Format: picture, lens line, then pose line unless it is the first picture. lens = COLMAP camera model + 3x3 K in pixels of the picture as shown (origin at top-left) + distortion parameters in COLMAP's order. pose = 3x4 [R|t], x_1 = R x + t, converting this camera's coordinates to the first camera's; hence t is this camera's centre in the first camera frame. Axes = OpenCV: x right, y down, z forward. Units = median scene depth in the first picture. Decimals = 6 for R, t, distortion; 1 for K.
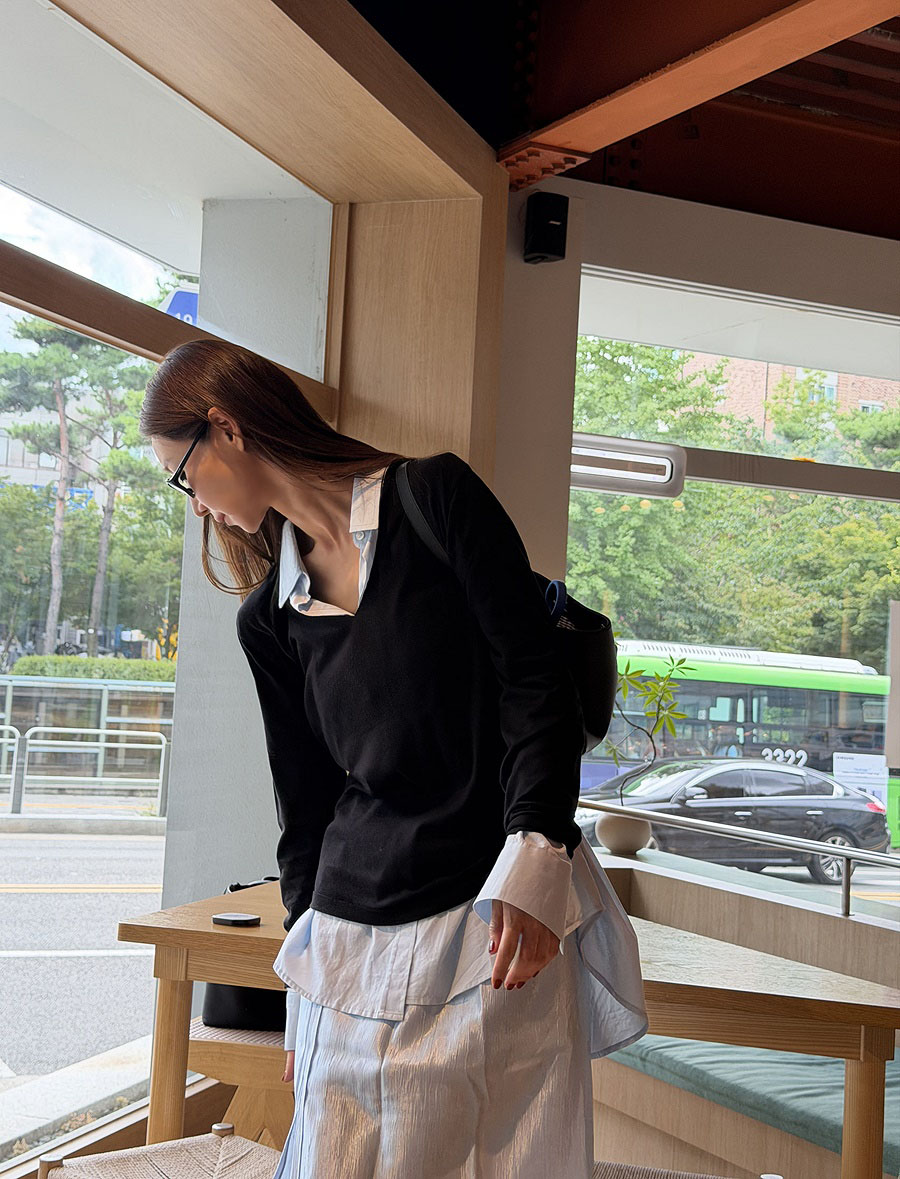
lens RADIAL K [[1825.3, 0, 424.8], [0, 1825.3, 547.9], [0, 0, 1]] dist [0.166727, -0.404306]
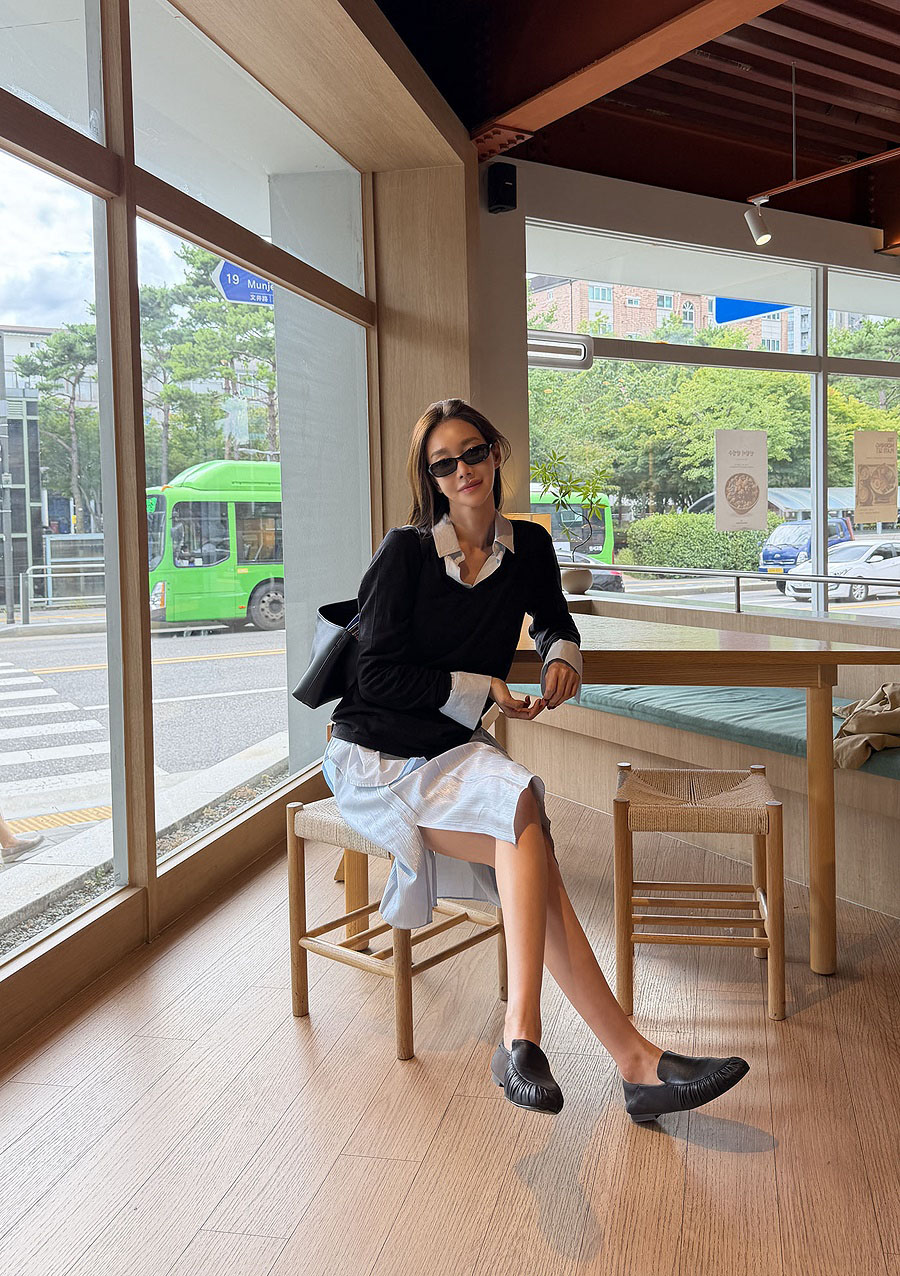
lens RADIAL K [[1098.3, 0, 524.9], [0, 1098.3, 560.5], [0, 0, 1]] dist [0.168947, -0.406100]
pose [[0.986982, -0.080098, 0.139469, -0.062817], [0.064188, 0.991282, 0.115060, 0.023124], [-0.147469, -0.104610, 0.983519, 0.062422]]
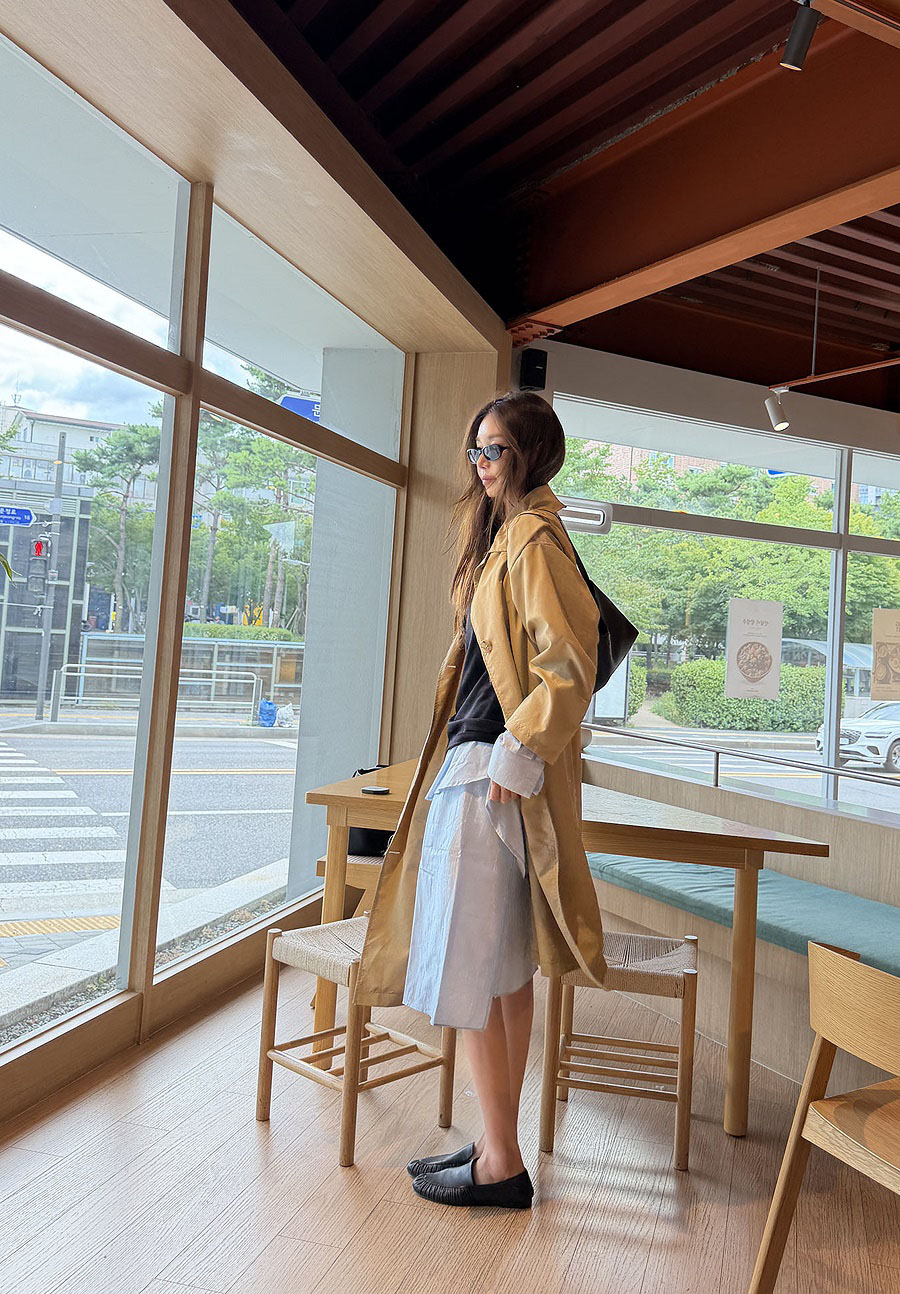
lens RADIAL K [[1164.9, 0, 496.1], [0, 1164.9, 571.1], [0, 0, 1]] dist [0.140055, -0.299350]
pose [[0.997159, 0.009776, 0.074692, -0.040853], [-0.010881, 0.999837, 0.014394, -0.008598], [-0.074539, -0.015166, 0.997103, -0.041754]]
